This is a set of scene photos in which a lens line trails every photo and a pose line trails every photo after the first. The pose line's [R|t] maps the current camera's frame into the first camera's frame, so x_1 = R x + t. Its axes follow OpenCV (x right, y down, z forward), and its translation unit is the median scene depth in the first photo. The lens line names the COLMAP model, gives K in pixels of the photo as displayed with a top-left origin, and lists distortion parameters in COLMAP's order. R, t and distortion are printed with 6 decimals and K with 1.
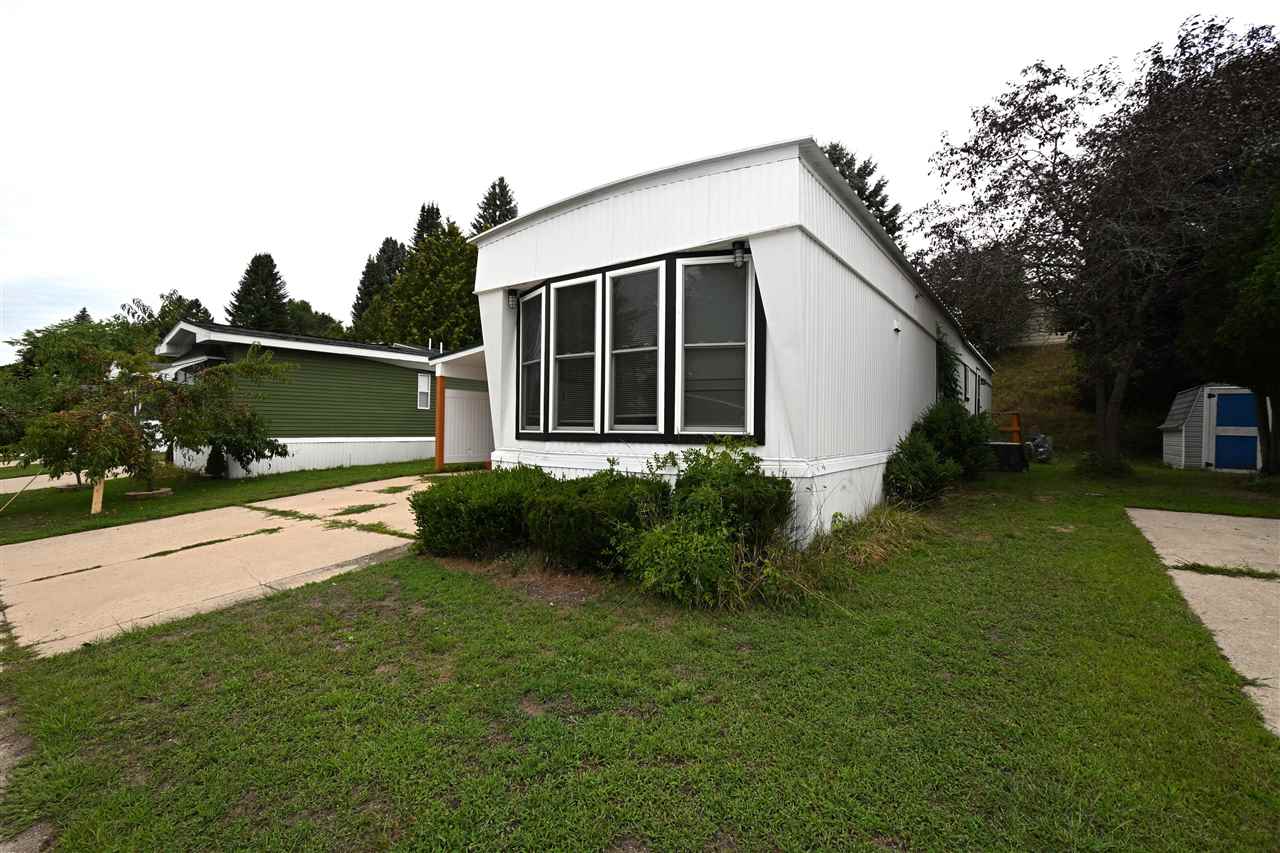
lens RADIAL K [[564.6, 0, 643.3], [0, 564.6, 426.9], [0, 0, 1]] dist [0.000747, -0.000049]
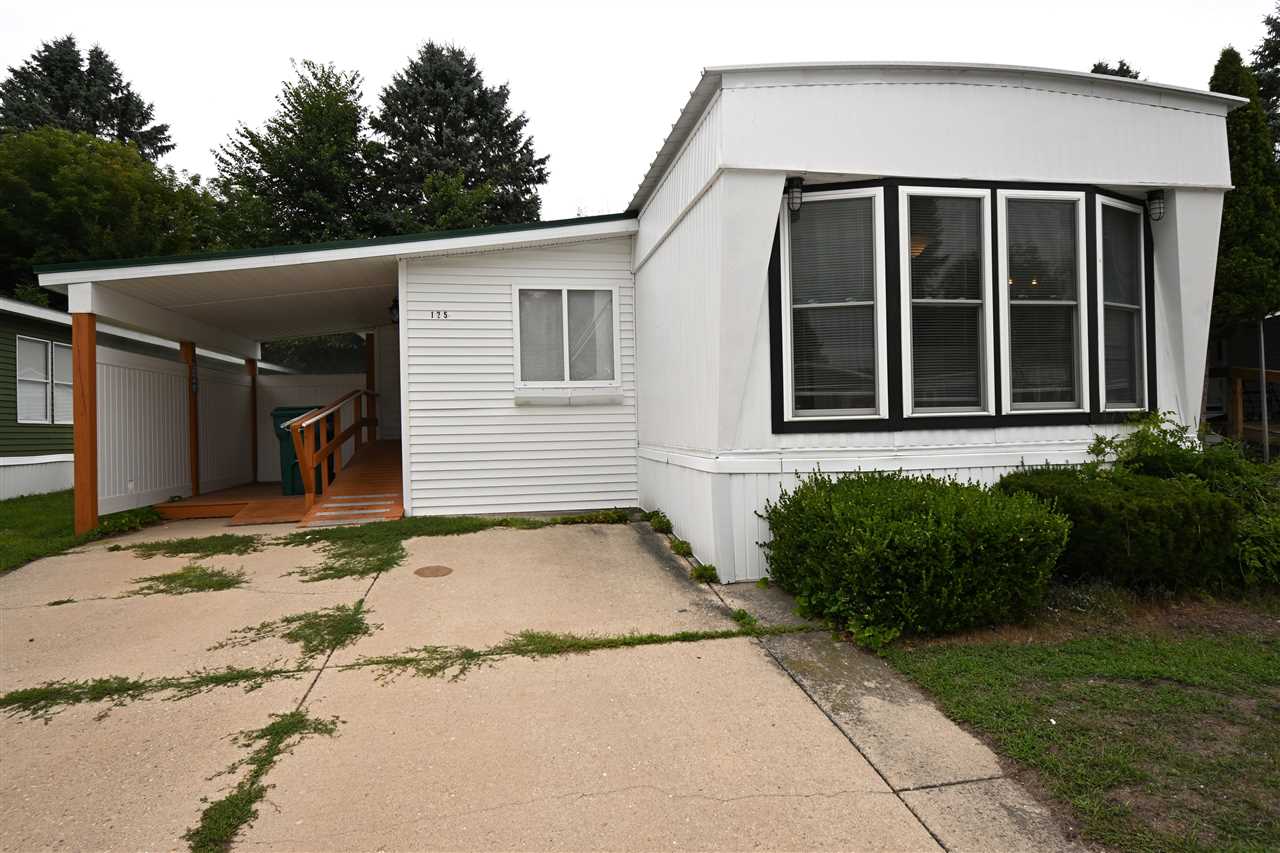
lens RADIAL K [[669.2, 0, 636.2], [0, 669.2, 419.3], [0, 0, 1]] dist [0.000981, 0.000825]
pose [[0.706761, -0.020998, 0.707140, -0.981927], [0.026221, 0.999650, 0.003477, 0.001906], [-0.706966, 0.016085, 0.707065, 0.720631]]
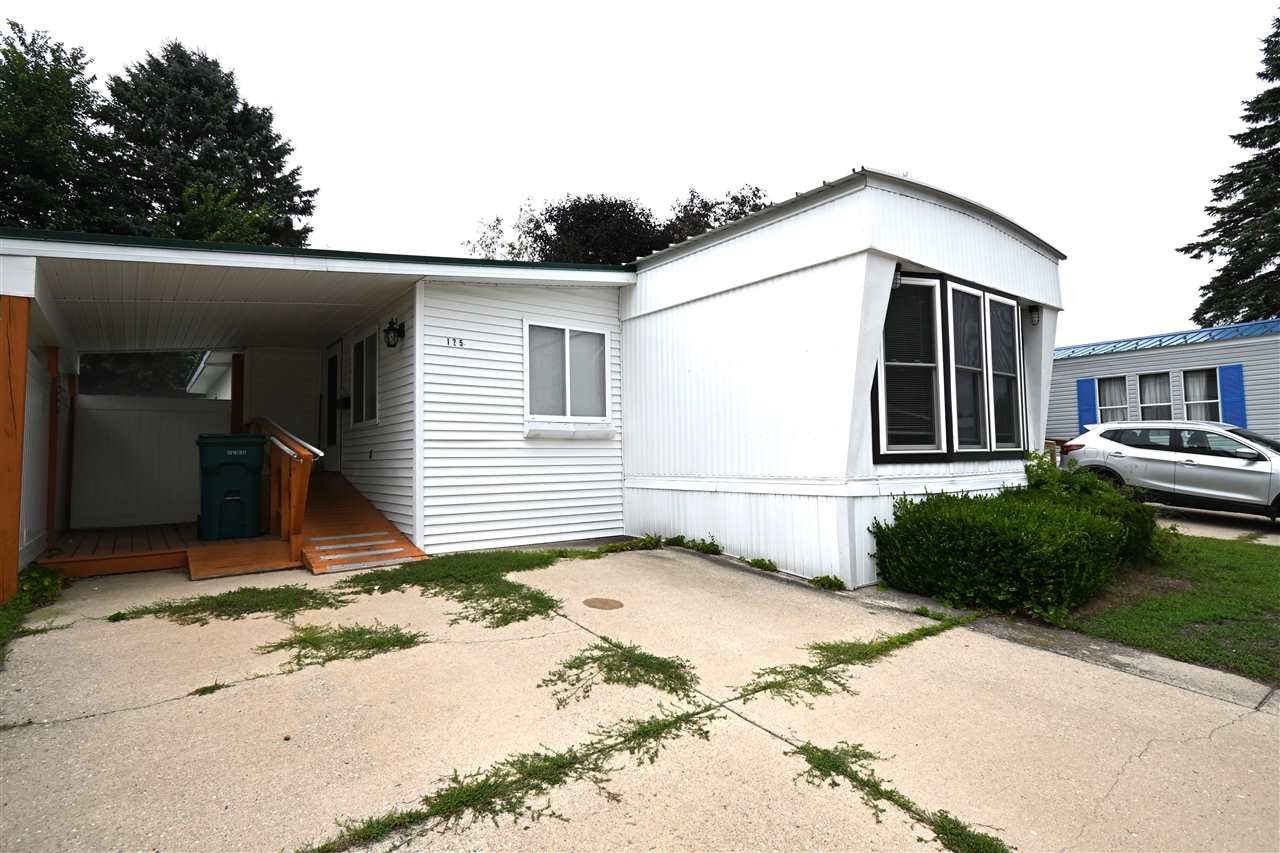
lens RADIAL K [[598.3, 0, 640.0], [0, 598.3, 426.5], [0, 0, 1]] dist [0.003131, -0.000832]
pose [[0.342815, 0.035245, 0.938741, -1.261681], [0.013770, 0.999000, -0.042536, 0.003476], [-0.939302, 0.027508, 0.341987, 1.210539]]
